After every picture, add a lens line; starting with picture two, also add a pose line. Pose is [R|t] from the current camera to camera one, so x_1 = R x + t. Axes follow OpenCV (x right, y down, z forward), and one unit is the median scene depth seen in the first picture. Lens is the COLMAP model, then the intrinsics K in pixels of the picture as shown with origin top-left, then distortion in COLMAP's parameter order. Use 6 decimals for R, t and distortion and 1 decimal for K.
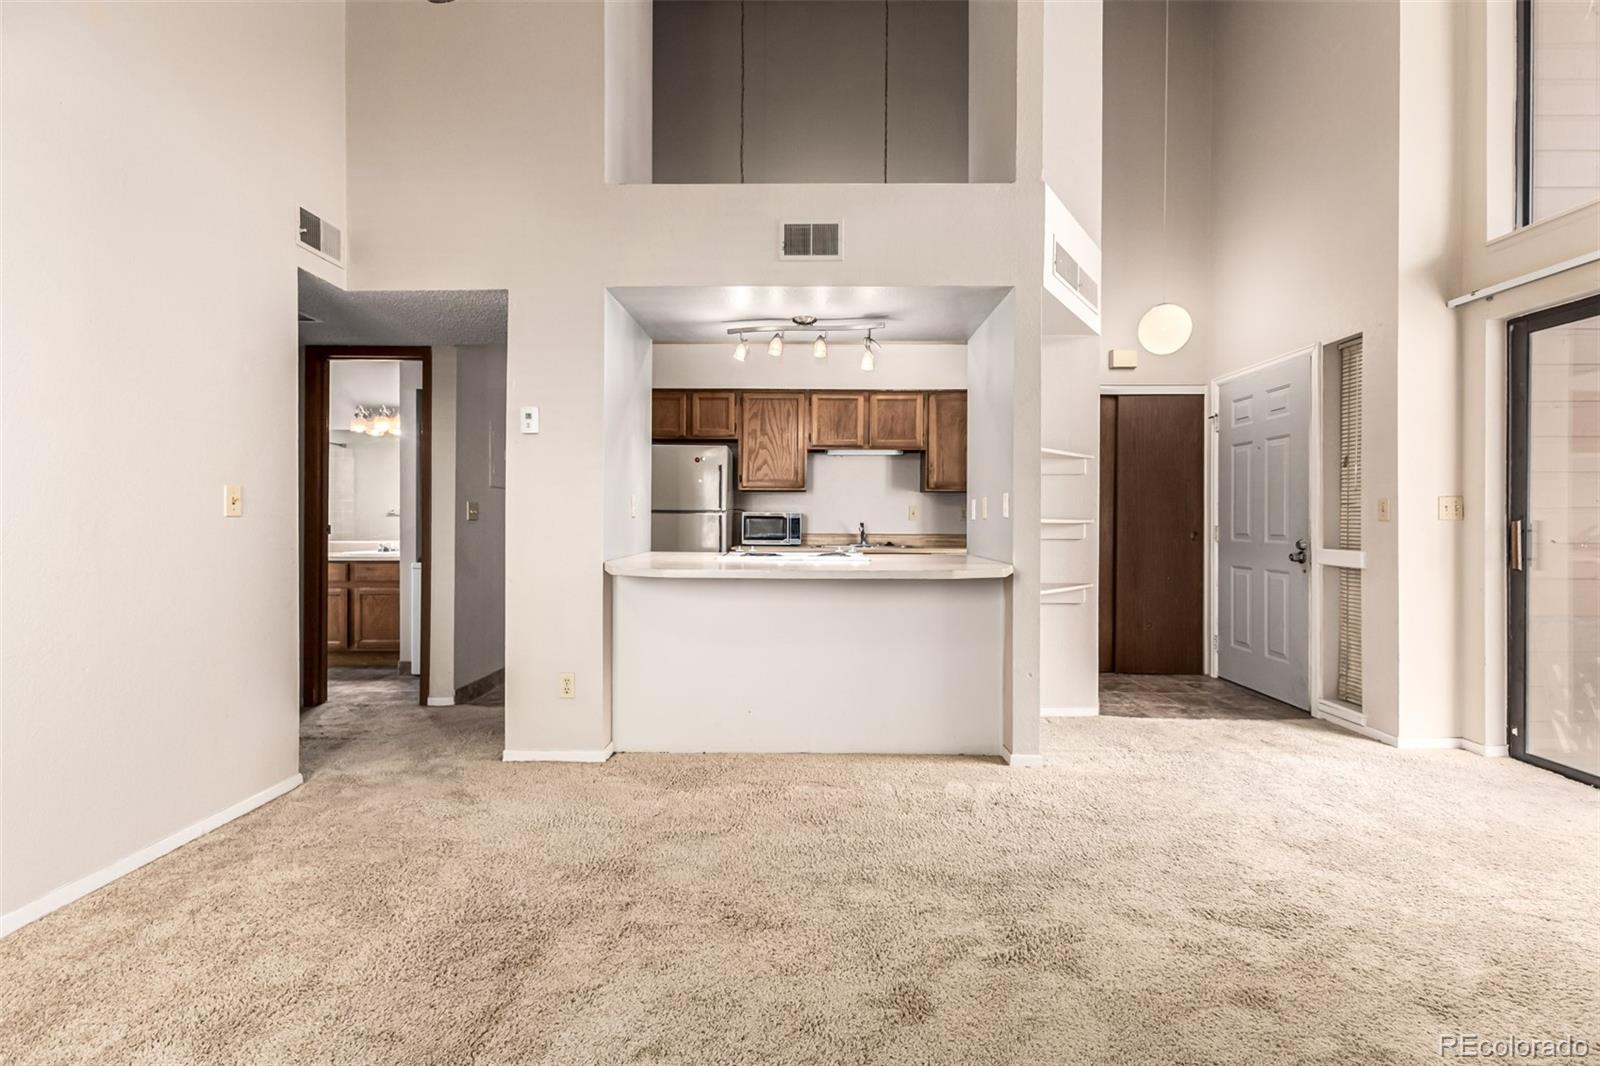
lens RADIAL K [[694.1, 0, 801.4], [0, 694.1, 523.0], [0, 0, 1]] dist [0.012694, -0.003133]
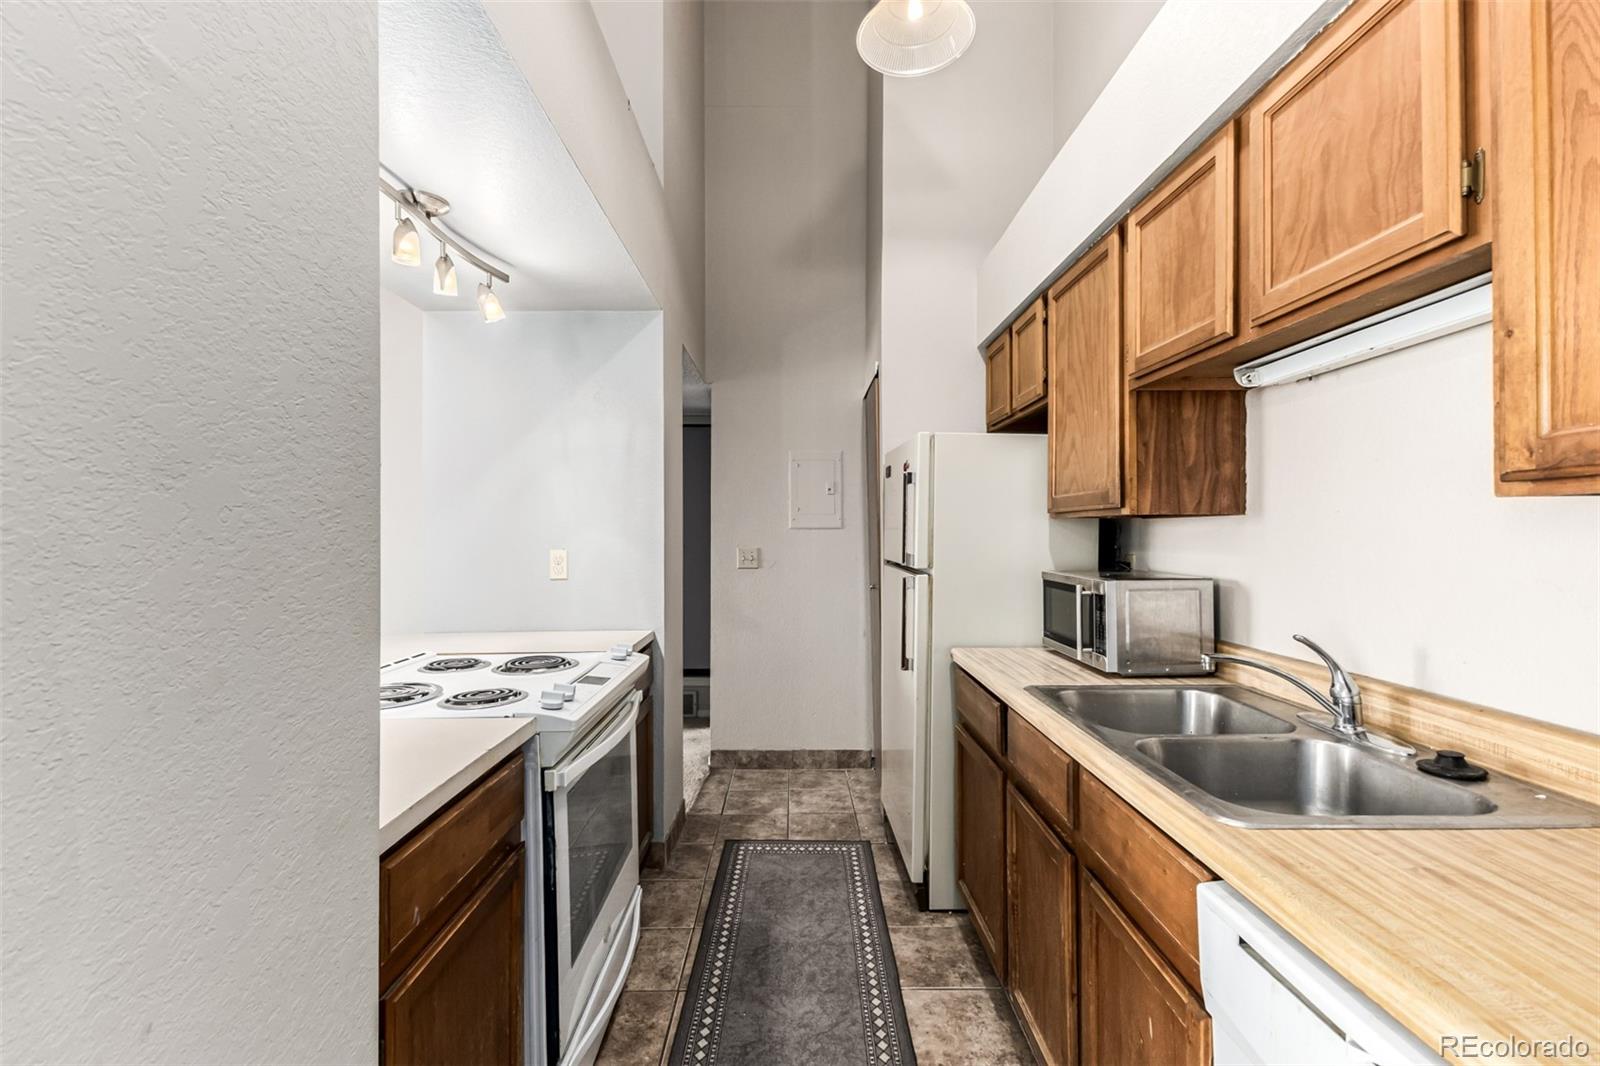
lens RADIAL K [[694.1, 0, 807.6], [0, 694.1, 530.9], [0, 0, 1]] dist [0.012694, -0.003133]
pose [[0.033223, -0.006663, -0.999426, 0.505784], [-0.000929, 0.999977, -0.006698, -0.055580], [0.999448, 0.001151, 0.033216, 1.261509]]
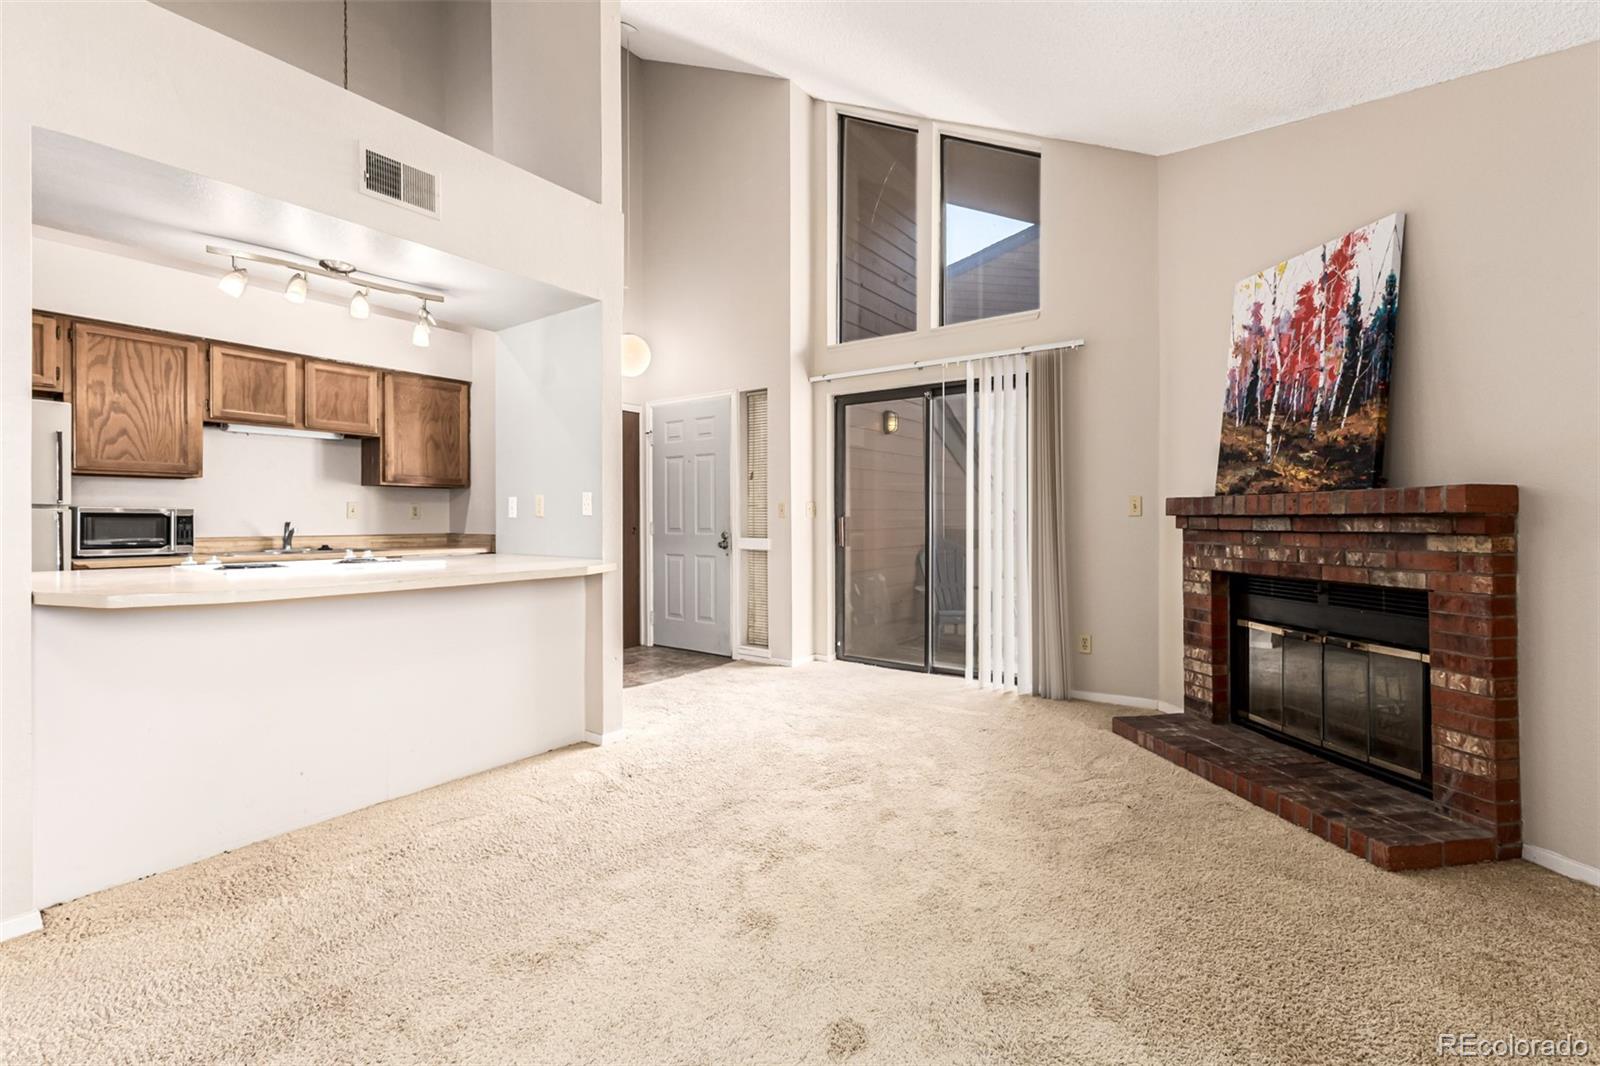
lens RADIAL K [[694.1, 0, 800.1], [0, 694.1, 523.1], [0, 0, 1]] dist [0.012694, -0.003133]
pose [[0.576632, -0.009414, 0.816950, -0.345659], [0.006701, 0.999954, 0.006793, -0.000797], [-0.816977, 0.001557, 0.576669, 0.111078]]
